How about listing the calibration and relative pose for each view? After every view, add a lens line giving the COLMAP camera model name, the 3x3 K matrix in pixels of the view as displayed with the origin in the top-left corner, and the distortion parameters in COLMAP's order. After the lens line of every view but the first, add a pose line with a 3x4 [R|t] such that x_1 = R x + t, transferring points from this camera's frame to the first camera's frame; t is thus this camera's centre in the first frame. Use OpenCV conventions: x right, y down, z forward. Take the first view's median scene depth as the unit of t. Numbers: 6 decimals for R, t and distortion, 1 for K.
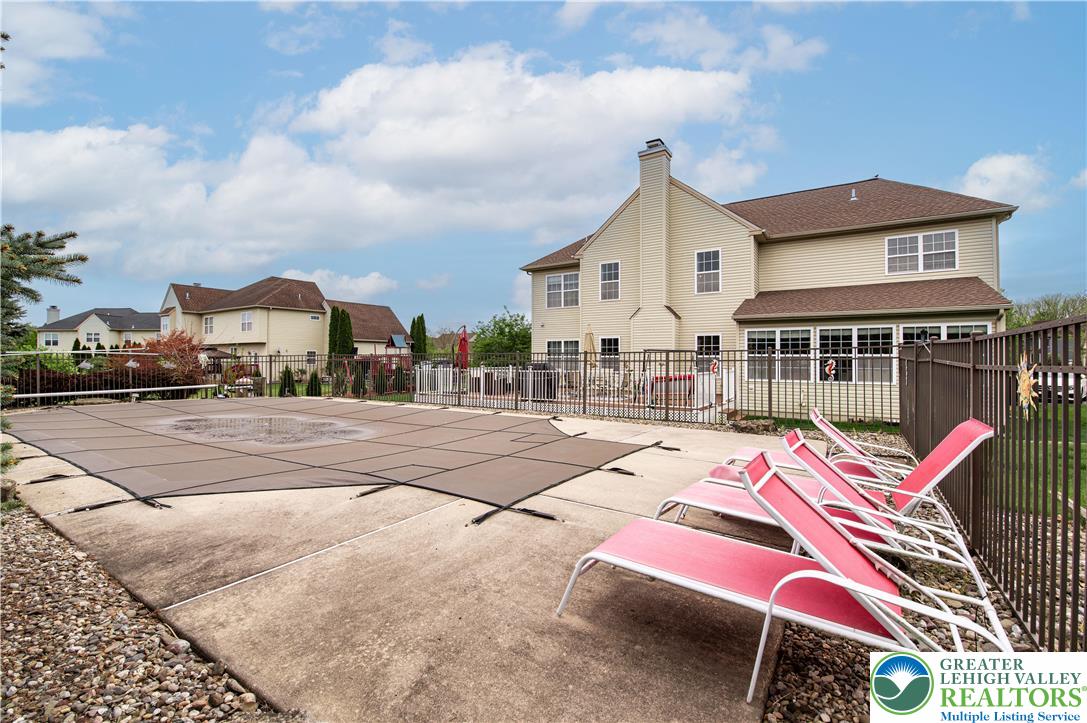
lens RADIAL K [[457.5, 0, 543.5], [0, 457.5, 361.5], [0, 0, 1]] dist [-0.001351, -0.017816]
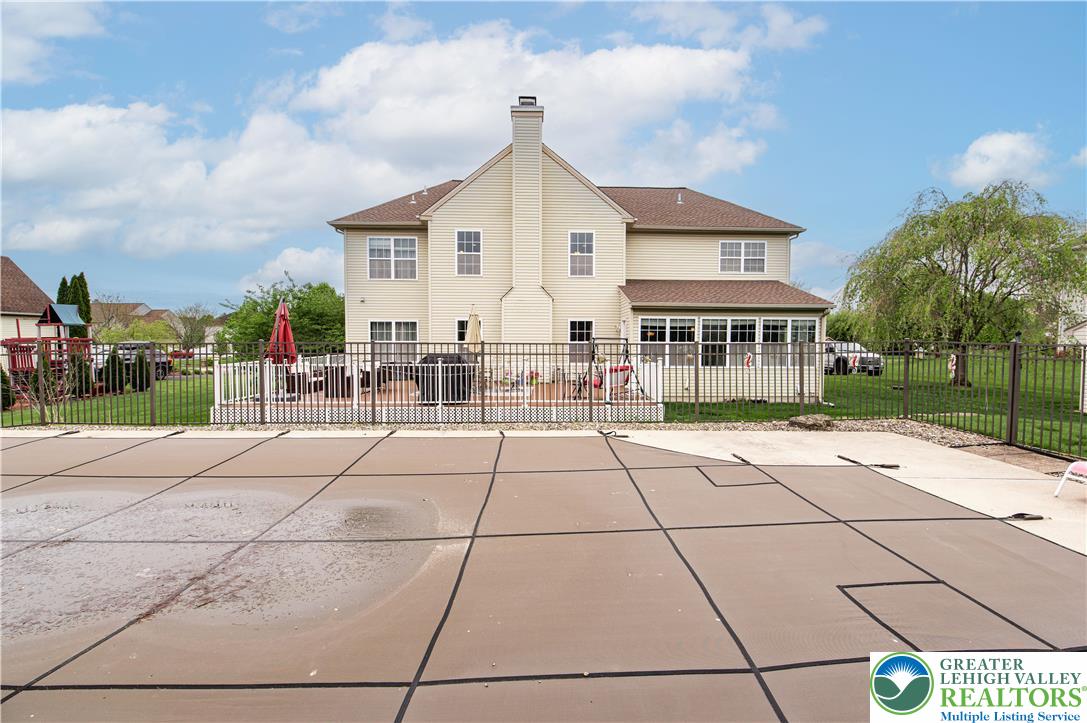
lens RADIAL K [[457.5, 0, 543.5], [0, 457.5, 361.5], [0, 0, 1]] dist [-0.001351, -0.017816]
pose [[0.820135, -0.026906, 0.571537, -0.288476], [0.001075, 0.998964, 0.045485, -0.016767], [-0.572169, -0.036690, 0.819315, 0.277225]]
